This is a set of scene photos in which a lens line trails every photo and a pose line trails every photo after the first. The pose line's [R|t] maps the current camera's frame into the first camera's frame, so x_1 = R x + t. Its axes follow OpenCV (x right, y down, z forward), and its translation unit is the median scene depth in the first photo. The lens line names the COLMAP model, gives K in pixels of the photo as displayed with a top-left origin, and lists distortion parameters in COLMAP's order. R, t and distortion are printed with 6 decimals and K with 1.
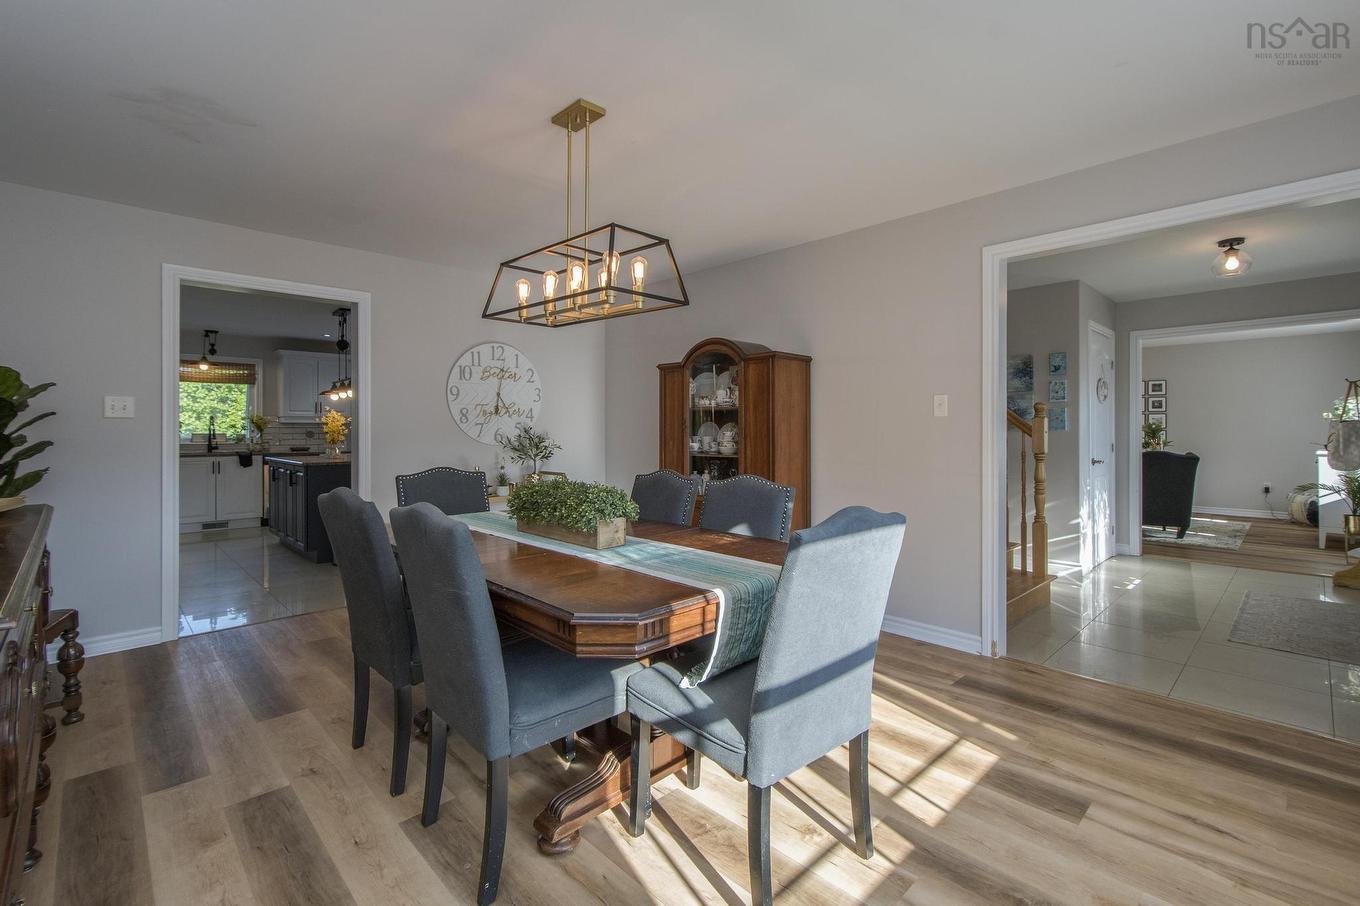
lens RADIAL K [[606.4, 0, 685.6], [0, 606.4, 429.2], [0, 0, 1]] dist [0.007363, -0.003346]
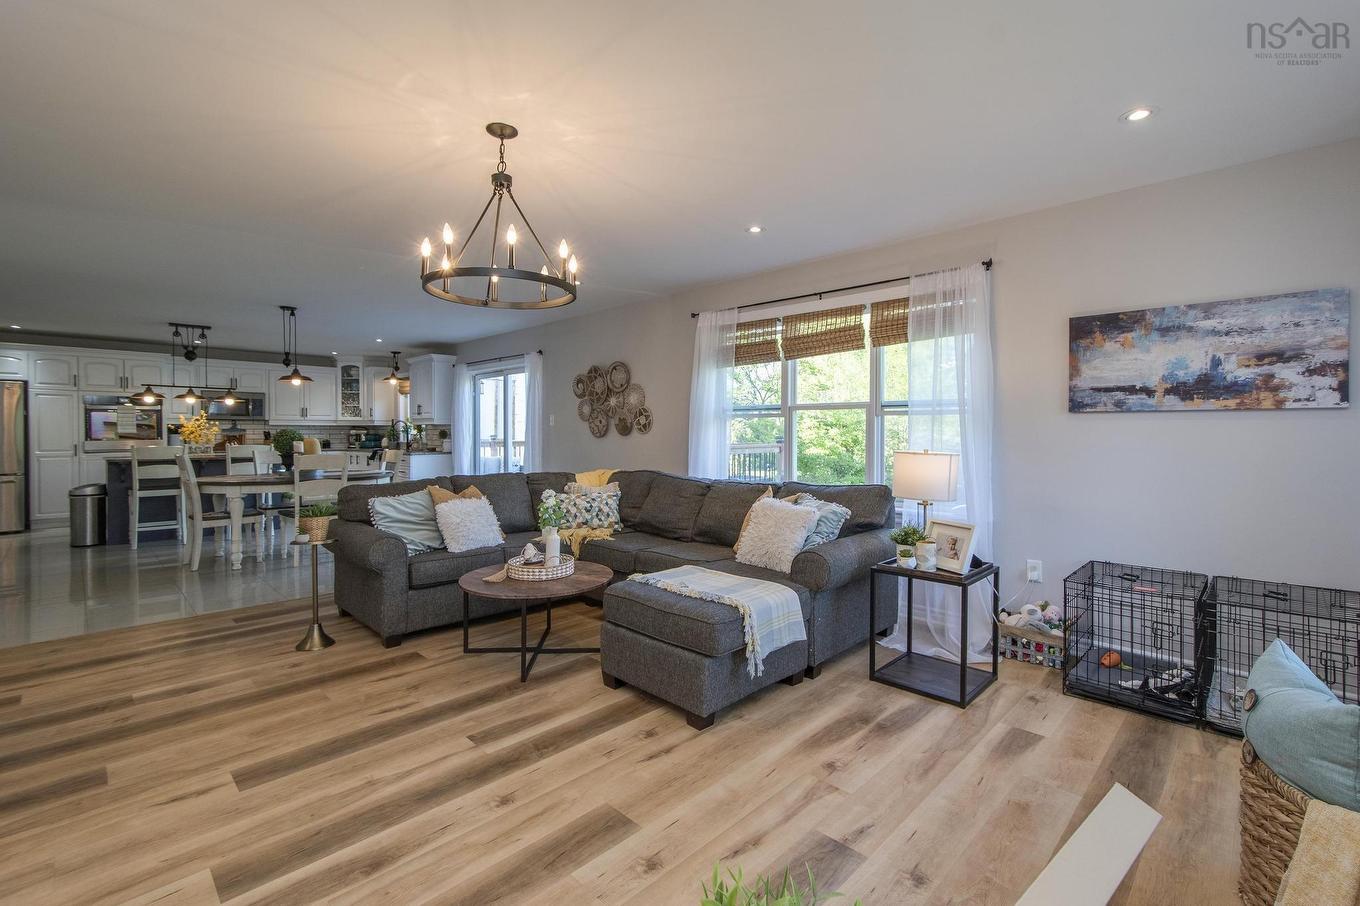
lens RADIAL K [[606.4, 0, 684.8], [0, 606.4, 433.6], [0, 0, 1]] dist [0.007363, -0.003346]
pose [[0.016310, 0.003539, -0.999861, 0.451384], [-0.001335, 0.999993, 0.003518, 0.000798], [0.999866, 0.001278, 0.016315, 1.476244]]
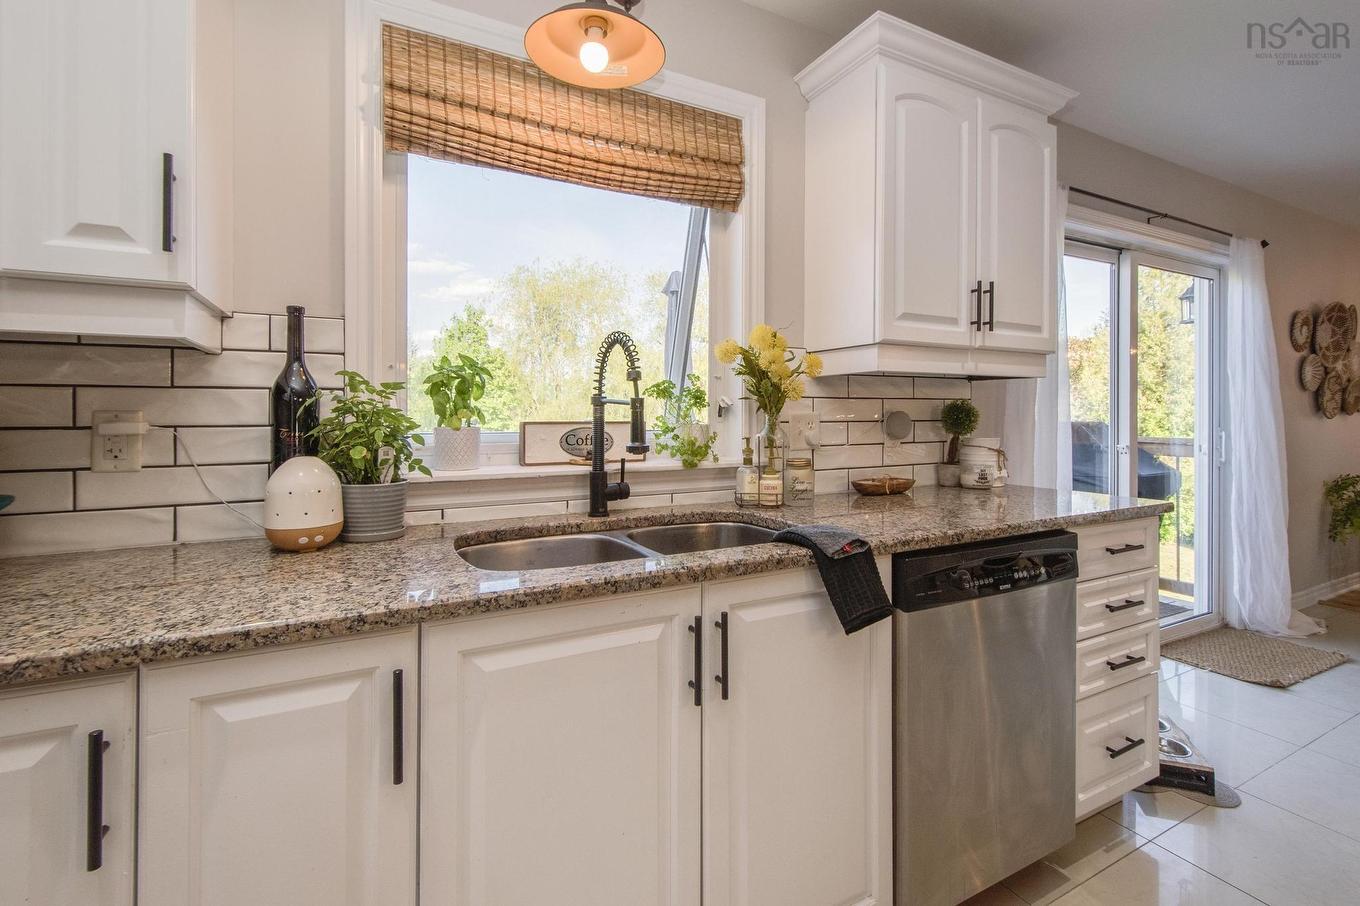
lens RADIAL K [[606.4, 0, 679.3], [0, 606.4, 415.8], [0, 0, 1]] dist [0.007363, -0.003346]
pose [[0.958252, -0.000093, -0.285926, -0.664548], [0.001244, 0.999992, 0.003843, 0.004003], [0.285924, -0.004039, 0.958244, 0.773609]]
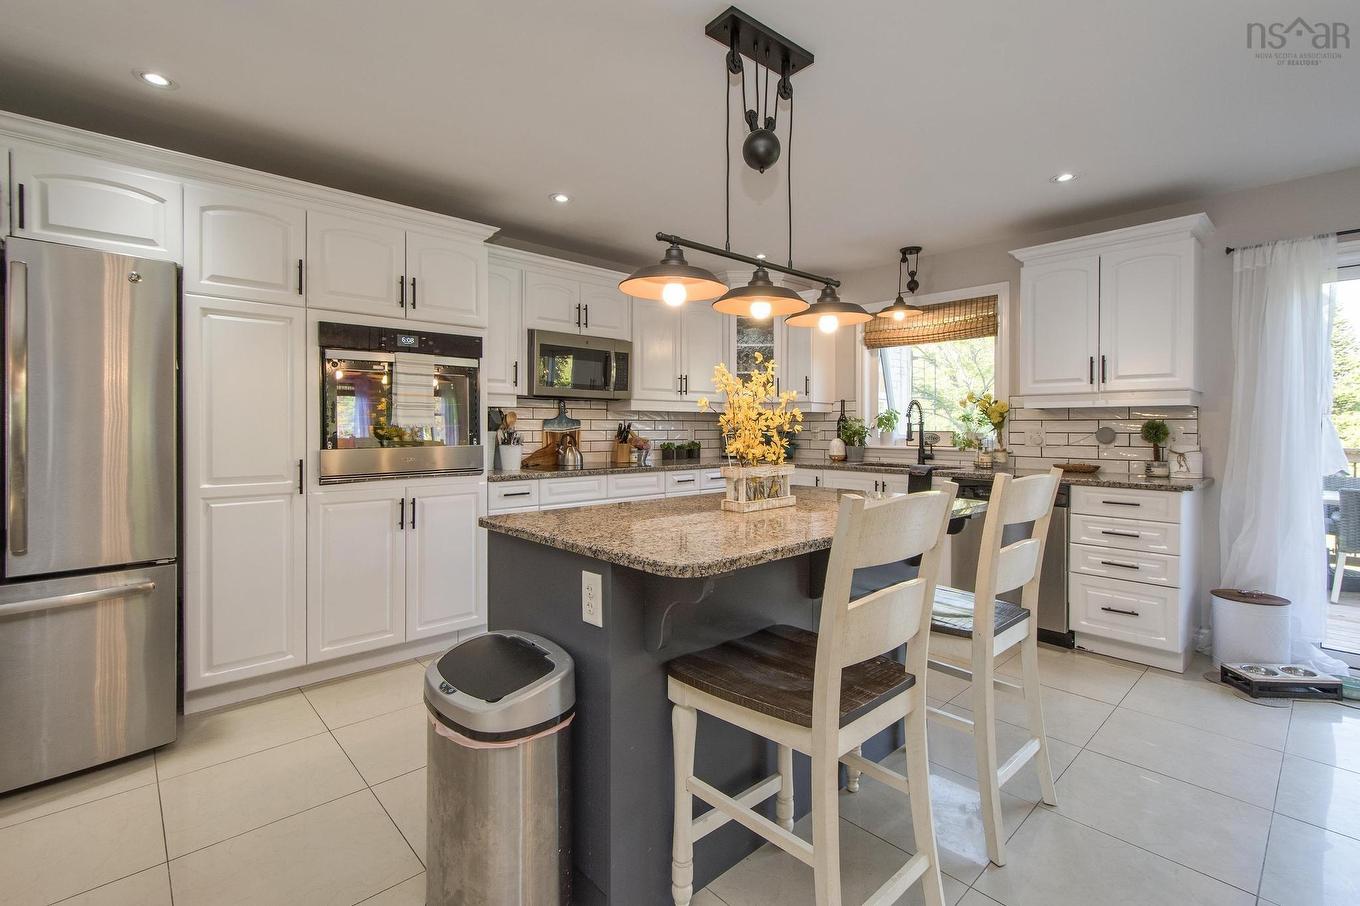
lens RADIAL K [[606.4, 0, 677.9], [0, 606.4, 426.1], [0, 0, 1]] dist [0.007363, -0.003346]
pose [[-0.033882, 0.000391, -0.999426, -0.193738], [-0.002719, 0.999996, 0.000483, 0.002853], [0.999422, 0.002734, -0.033880, 0.752767]]
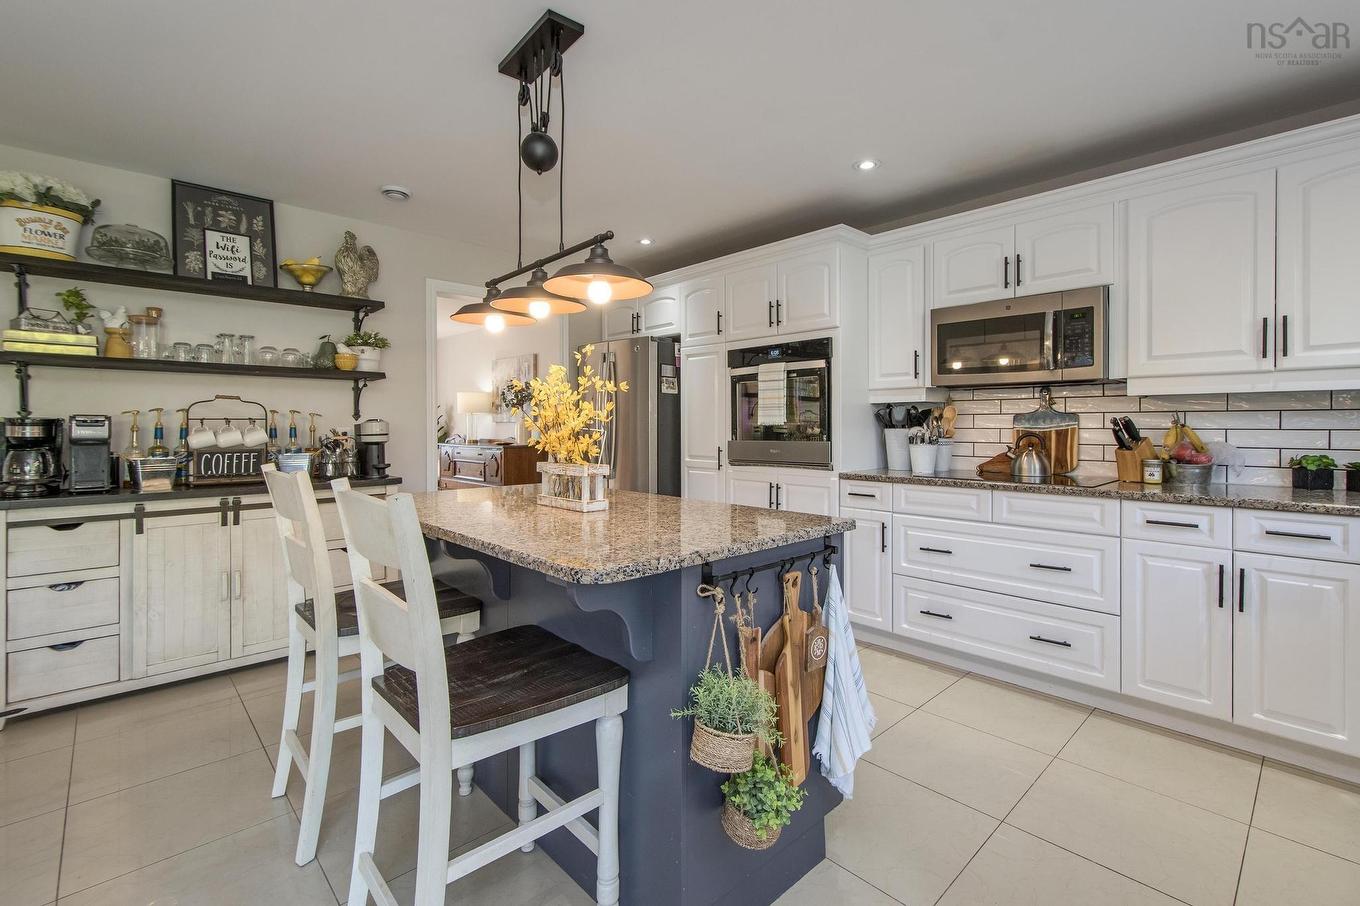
lens RADIAL K [[606.4, 0, 689.3], [0, 606.4, 427.7], [0, 0, 1]] dist [0.007363, -0.003346]
pose [[-0.999912, 0.001373, 0.013178, -0.502826], [0.001437, 0.999987, 0.004859, 0.004212], [-0.013171, 0.004878, -0.999901, 1.027338]]
